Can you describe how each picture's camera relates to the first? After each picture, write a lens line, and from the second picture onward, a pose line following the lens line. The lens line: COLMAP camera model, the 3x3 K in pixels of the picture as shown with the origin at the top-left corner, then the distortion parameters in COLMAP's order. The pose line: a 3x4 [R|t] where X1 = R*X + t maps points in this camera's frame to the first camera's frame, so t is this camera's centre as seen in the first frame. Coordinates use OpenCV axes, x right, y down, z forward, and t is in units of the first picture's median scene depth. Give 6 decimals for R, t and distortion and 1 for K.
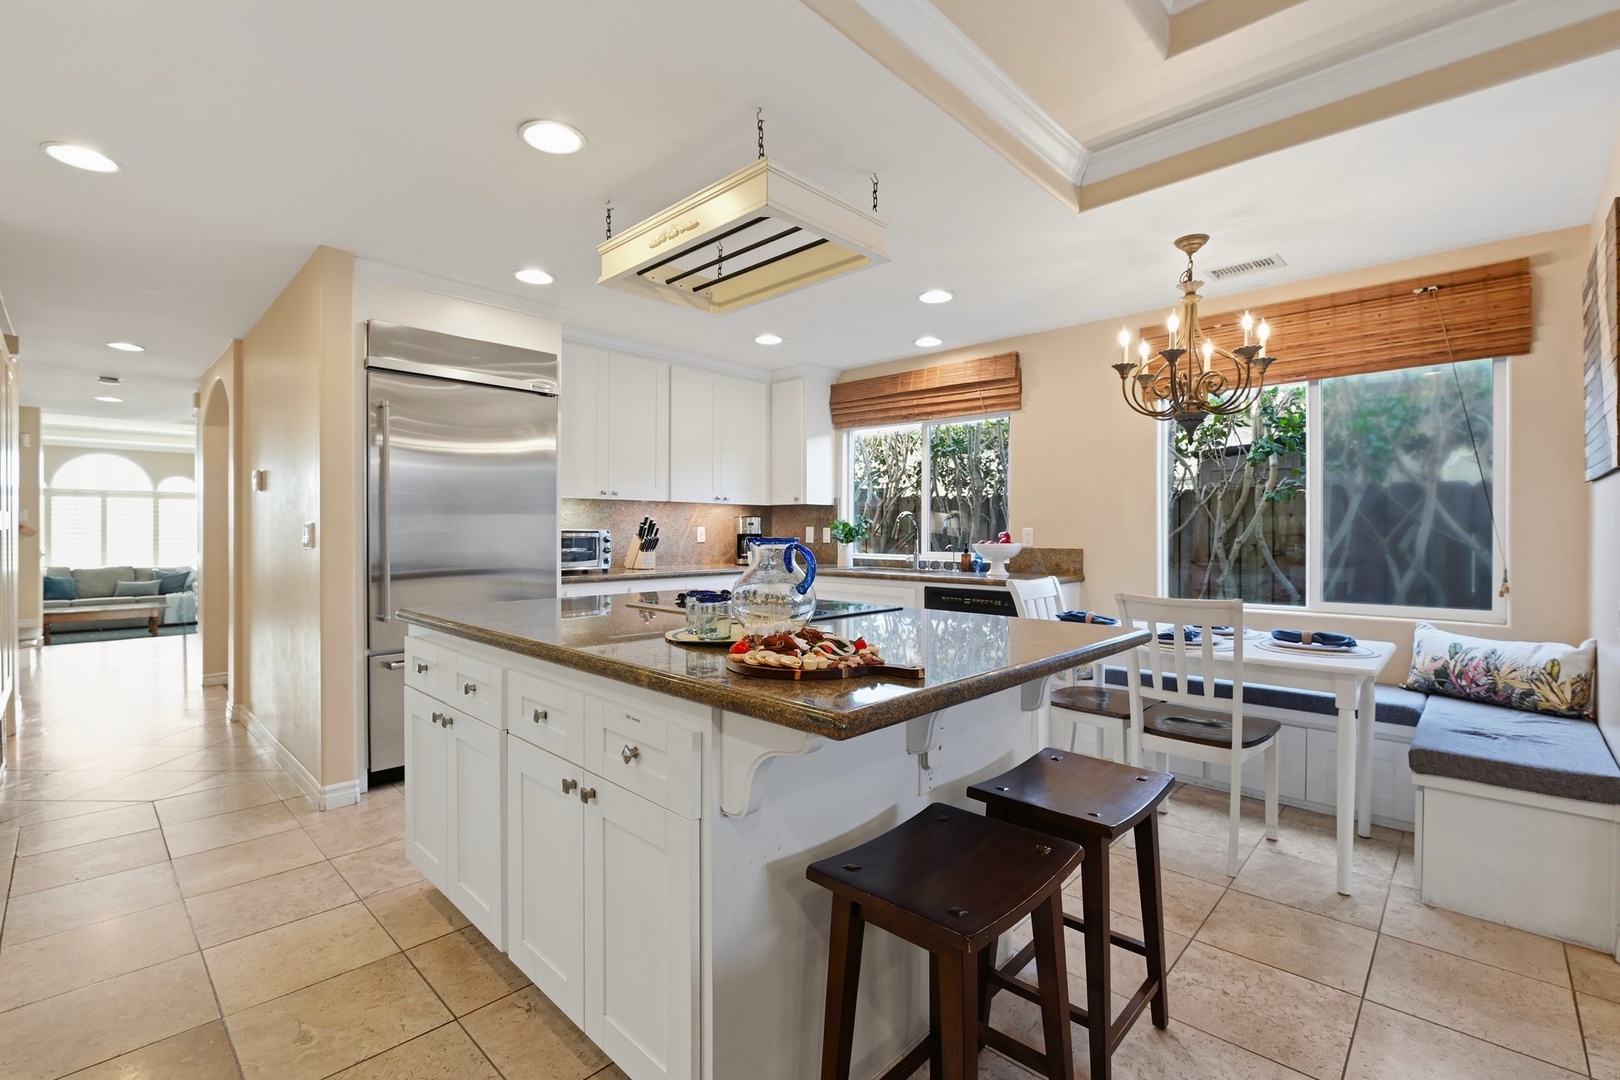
lens RADIAL K [[718.0, 0, 813.2], [0, 718.0, 533.2], [0, 0, 1]] dist [-0.011124, -0.000165]
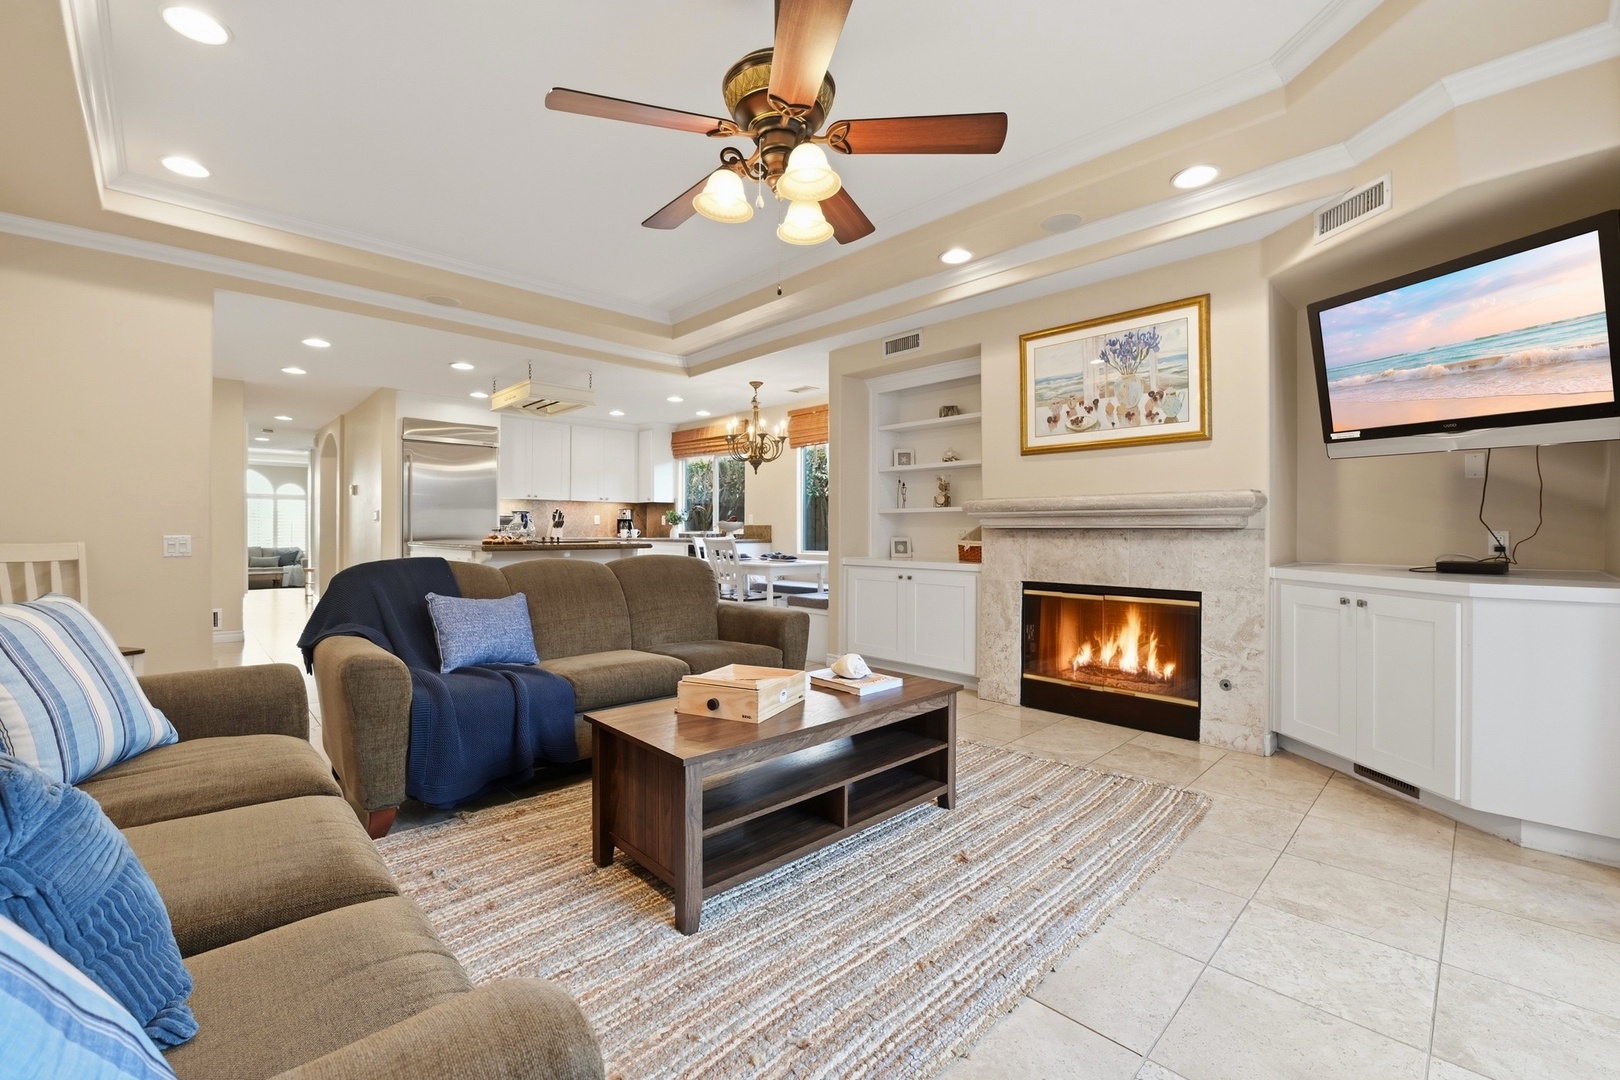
lens RADIAL K [[684.9, 0, 813.4], [0, 684.9, 530.8], [0, 0, 1]] dist [-0.017285, -0.000266]
pose [[0.998733, 0.001744, -0.050287, 0.484522], [-0.001811, 0.999998, -0.001274, 0.032194], [0.050285, 0.001364, 0.998734, -0.669499]]
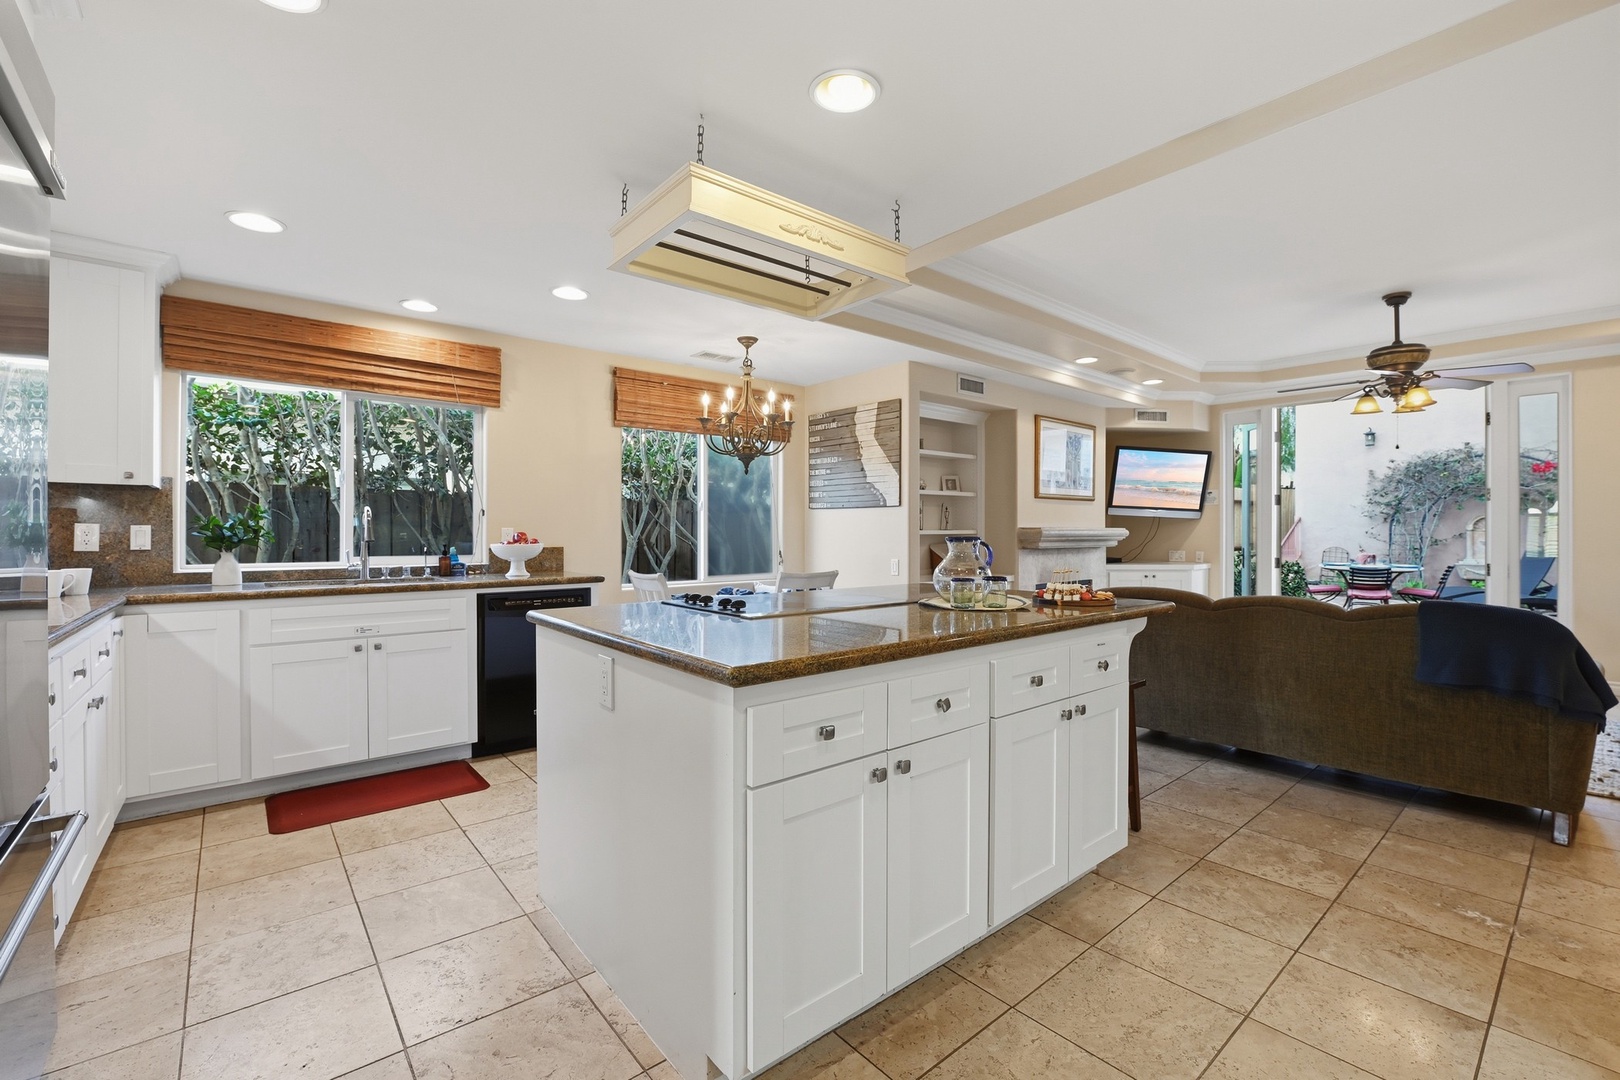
lens RADIAL K [[684.9, 0, 813.4], [0, 684.9, 530.8], [0, 0, 1]] dist [-0.017285, -0.000266]
pose [[0.116010, -0.000869, 0.993248, -0.529399], [-0.000475, 0.999999, 0.000930, -0.003713], [-0.993248, -0.000580, 0.116009, 0.411703]]
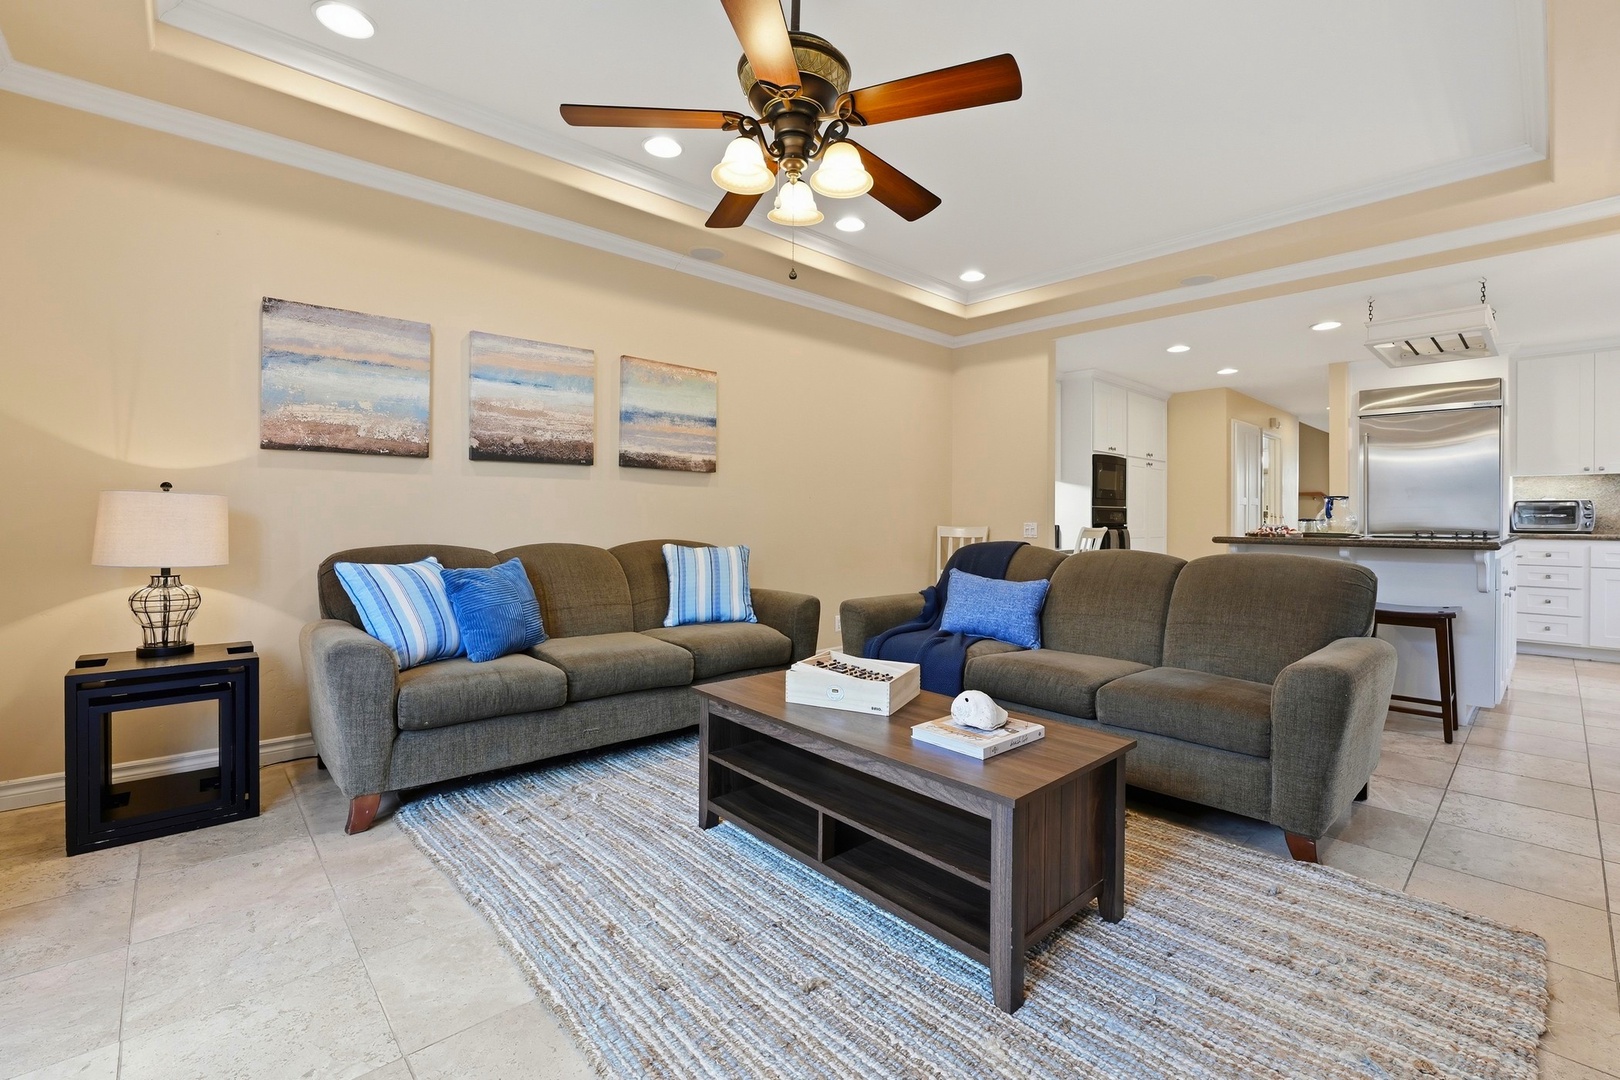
lens RADIAL K [[684.9, 0, 813.4], [0, 684.9, 530.8], [0, 0, 1]] dist [-0.017285, -0.000266]
pose [[-0.073447, 0.017110, -0.997152, 0.856191], [-0.006865, 0.999820, 0.017661, 0.033895], [0.997275, 0.008143, -0.073317, -0.206756]]
